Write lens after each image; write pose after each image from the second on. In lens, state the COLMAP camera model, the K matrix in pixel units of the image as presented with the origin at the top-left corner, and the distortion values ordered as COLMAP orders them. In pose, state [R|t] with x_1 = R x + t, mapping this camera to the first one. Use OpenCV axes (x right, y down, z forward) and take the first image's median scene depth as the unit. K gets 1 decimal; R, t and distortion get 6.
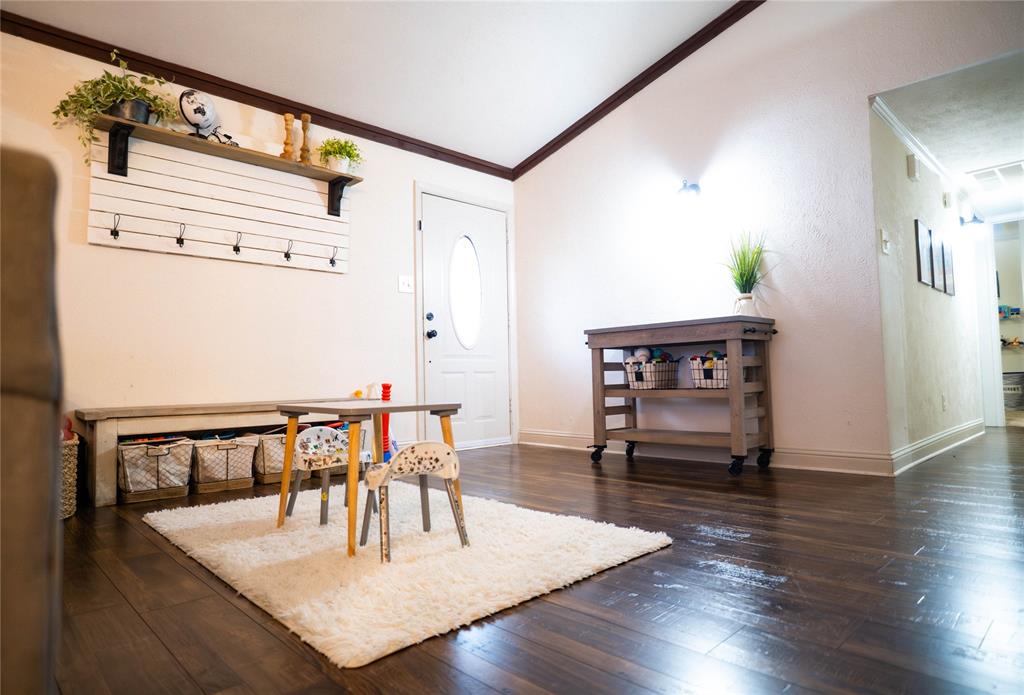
lens RADIAL K [[592.3, 0, 513.3], [0, 592.3, 345.6], [0, 0, 1]] dist [-0.005857, 0.000549]
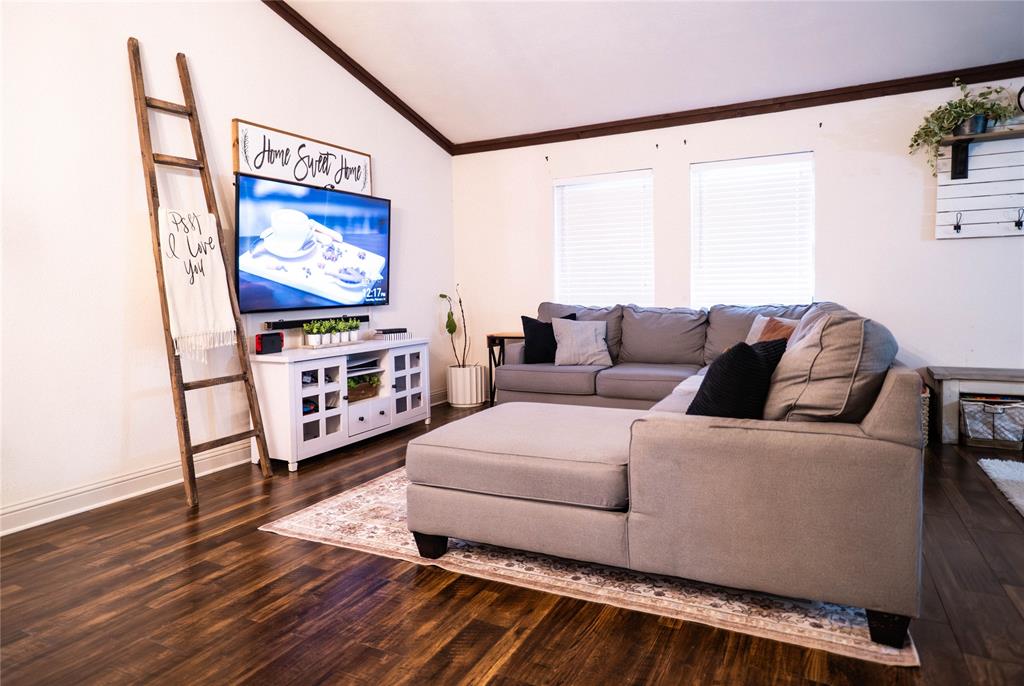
lens RADIAL K [[582.5, 0, 513.8], [0, 582.5, 338.9], [0, 0, 1]] dist [-0.003898, 0.000817]
pose [[0.312488, 0.059082, -0.948083, 0.220109], [0.066307, 0.994273, 0.083815, -0.133039], [0.947605, -0.089056, 0.306781, -0.297936]]
